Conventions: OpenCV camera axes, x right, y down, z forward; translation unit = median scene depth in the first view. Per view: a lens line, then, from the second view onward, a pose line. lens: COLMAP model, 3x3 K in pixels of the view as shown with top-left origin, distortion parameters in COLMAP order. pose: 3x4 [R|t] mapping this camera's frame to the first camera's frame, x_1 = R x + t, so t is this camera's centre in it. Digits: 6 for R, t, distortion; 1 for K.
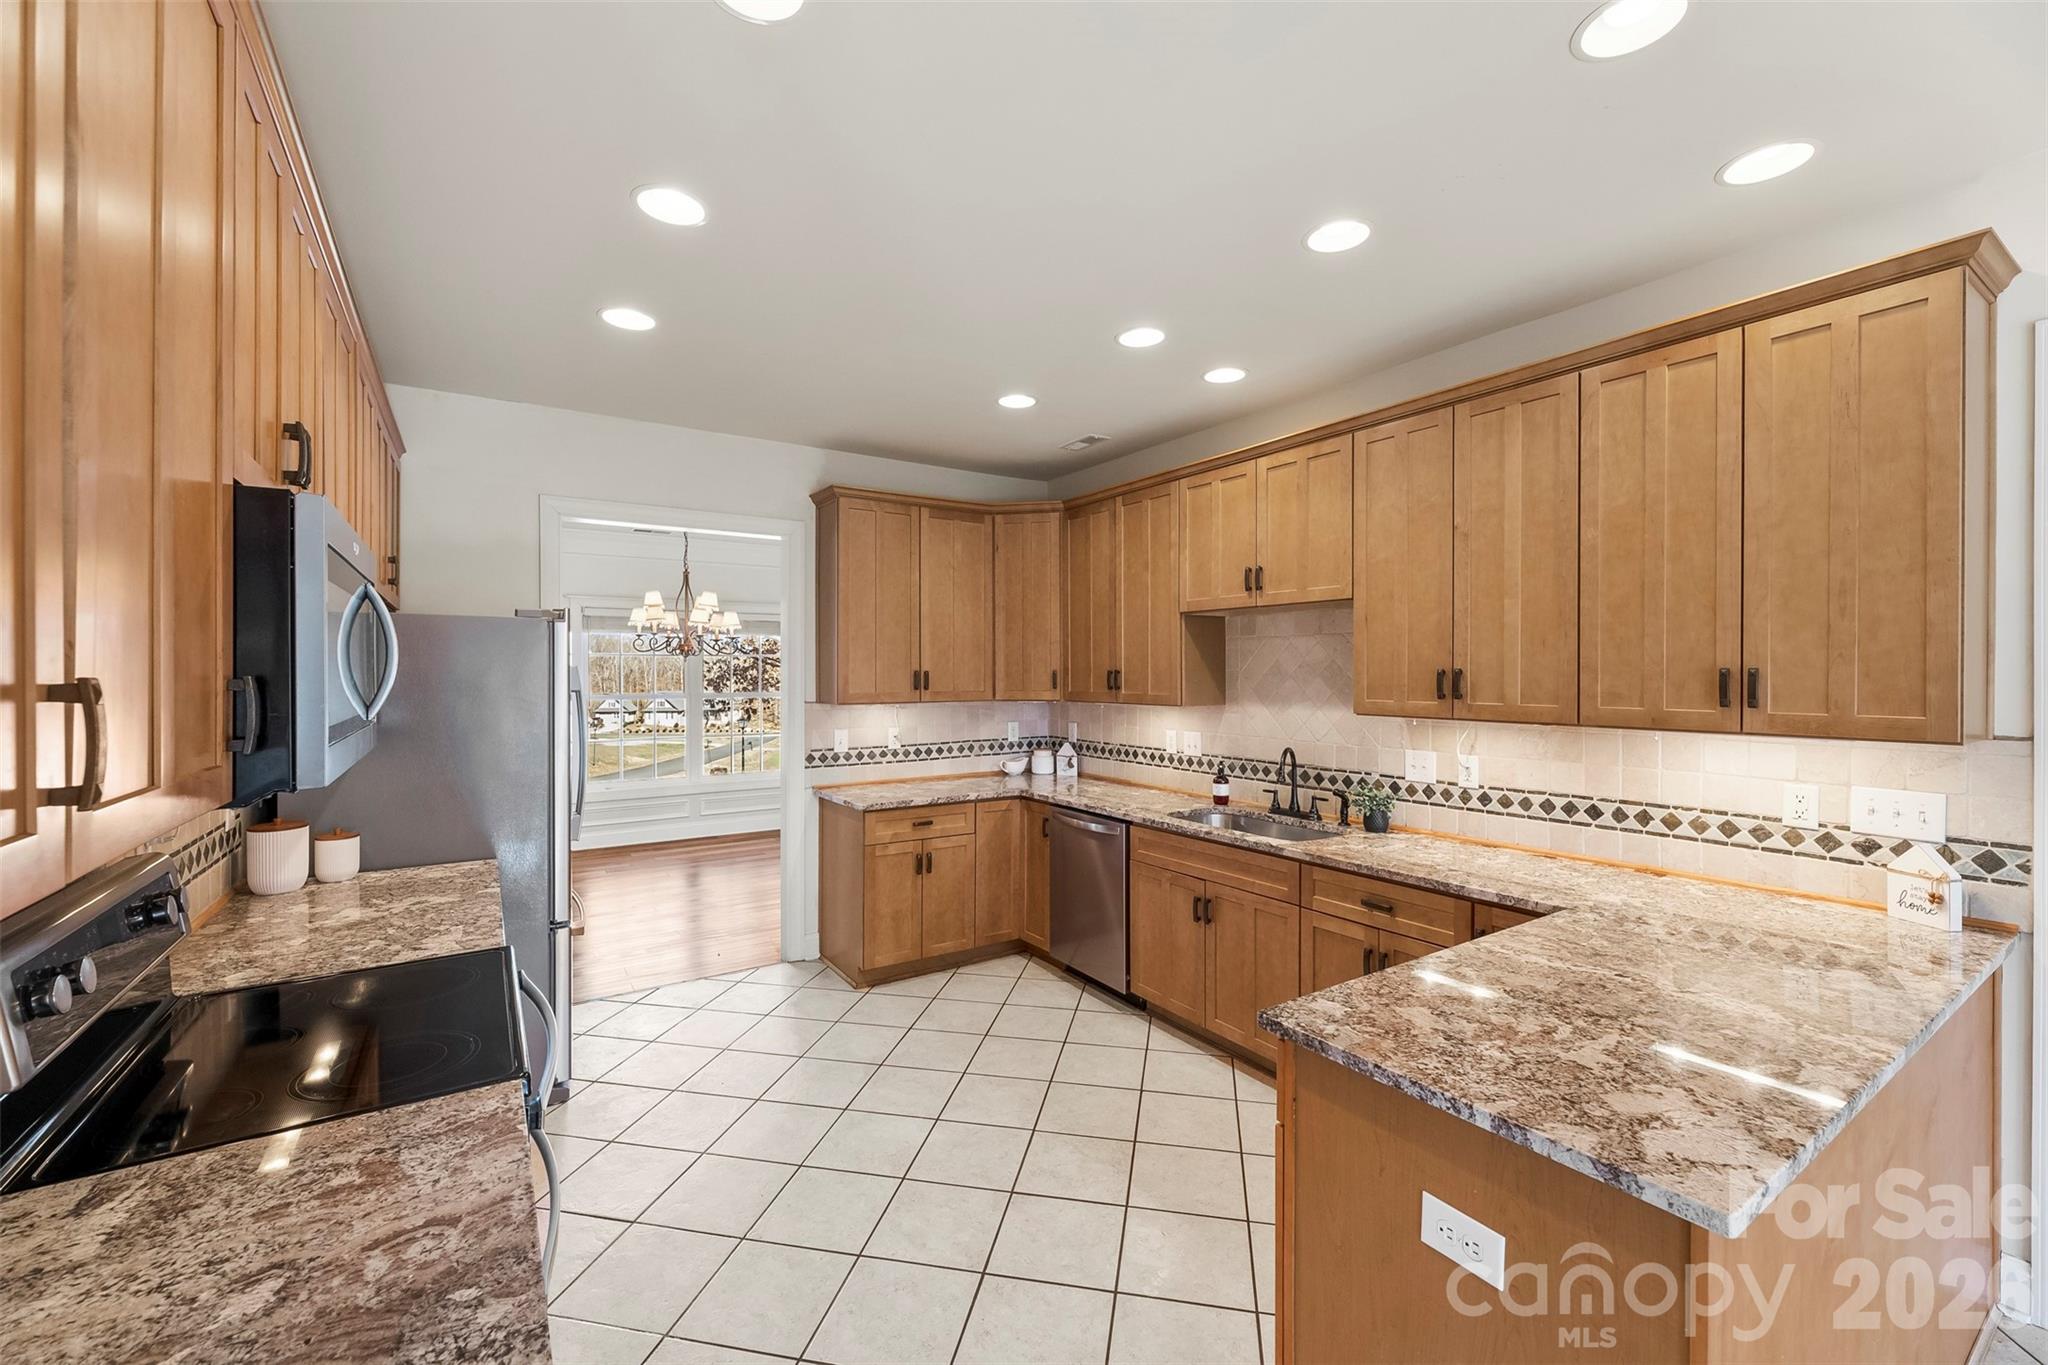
lens RADIAL K [[837.7, 0, 1014.3], [0, 837.7, 682.4], [0, 0, 1]] dist [-0.000070, -0.000168]
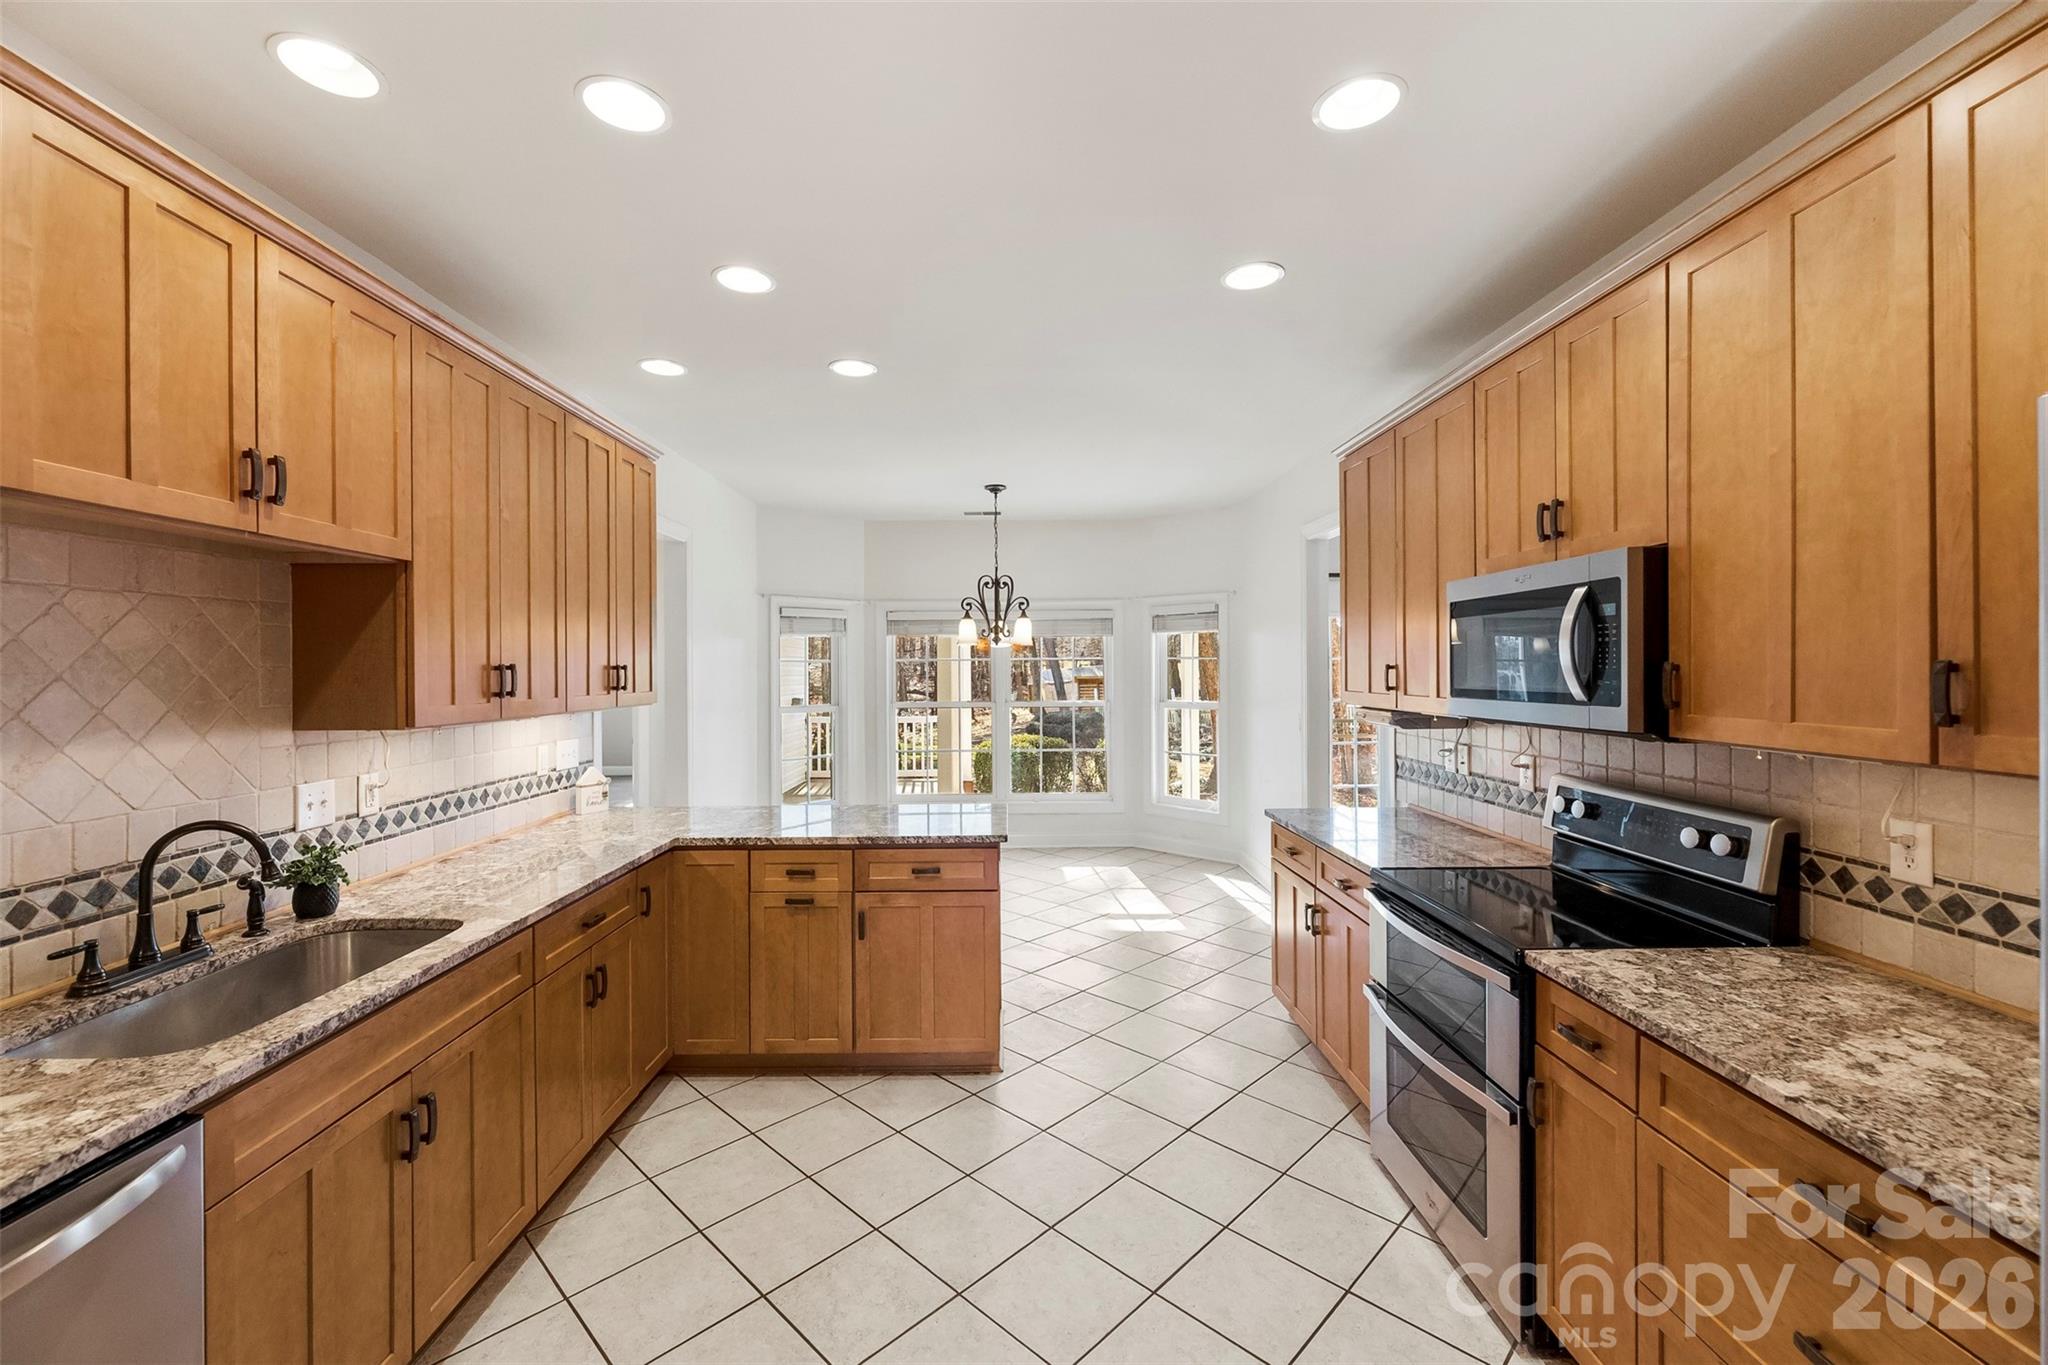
lens RADIAL K [[837.7, 0, 1013.8], [0, 837.7, 667.7], [0, 0, 1]] dist [-0.000070, -0.000168]
pose [[-0.836355, 0.002932, 0.548180, -0.444187], [0.010982, 0.999875, 0.011407, -0.017520], [-0.548078, 0.015561, -0.836282, 1.457918]]
